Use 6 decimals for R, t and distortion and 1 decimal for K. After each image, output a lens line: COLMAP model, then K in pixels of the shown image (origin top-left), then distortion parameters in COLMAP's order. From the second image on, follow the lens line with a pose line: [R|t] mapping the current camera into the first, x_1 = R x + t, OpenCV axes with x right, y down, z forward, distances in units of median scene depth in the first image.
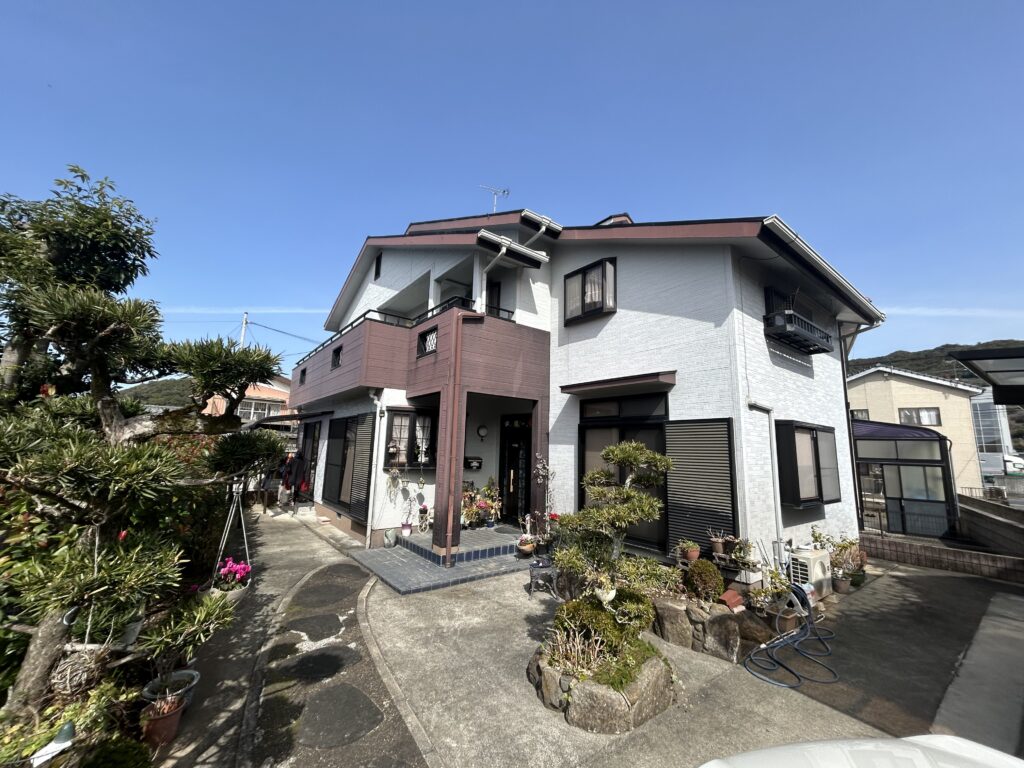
lens RADIAL K [[411.4, 0, 515.2], [0, 411.4, 383.7], [0, 0, 1]] dist [-0.004558, 0.000953]
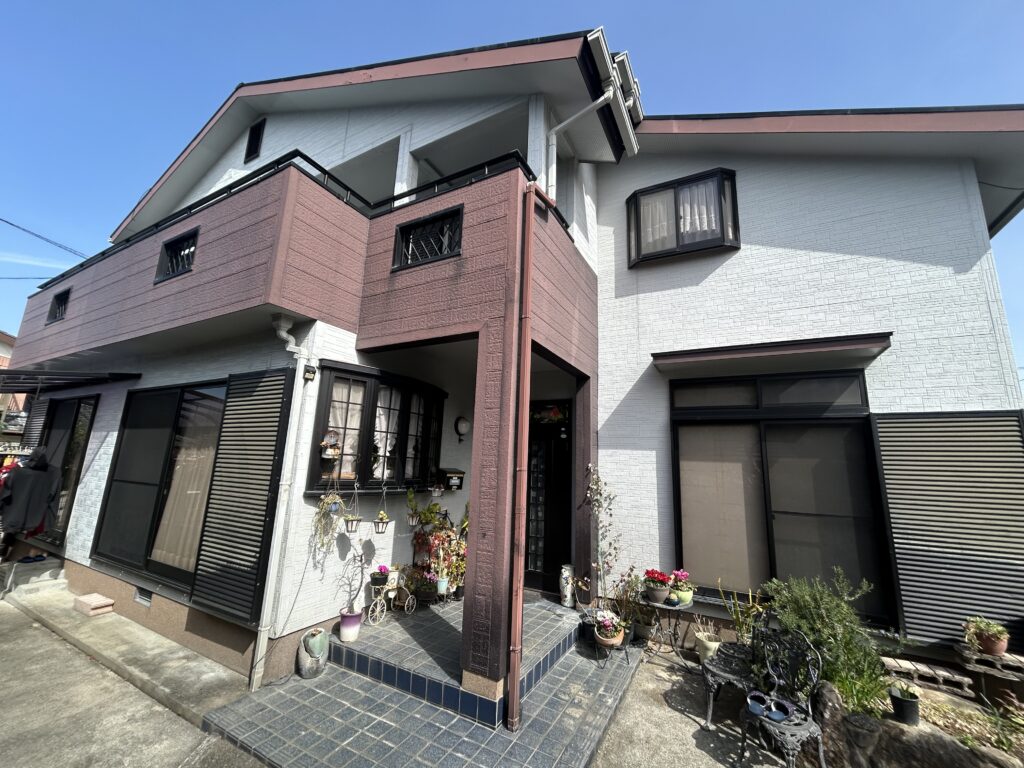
lens RADIAL K [[411.4, 0, 510.0], [0, 411.4, 382.8], [0, 0, 1]] dist [-0.004558, 0.000953]
pose [[0.918758, 0.087372, 0.385033, -0.291807], [-0.076246, 0.996113, -0.044102, 0.086071], [-0.387390, 0.011161, 0.921848, 0.484714]]
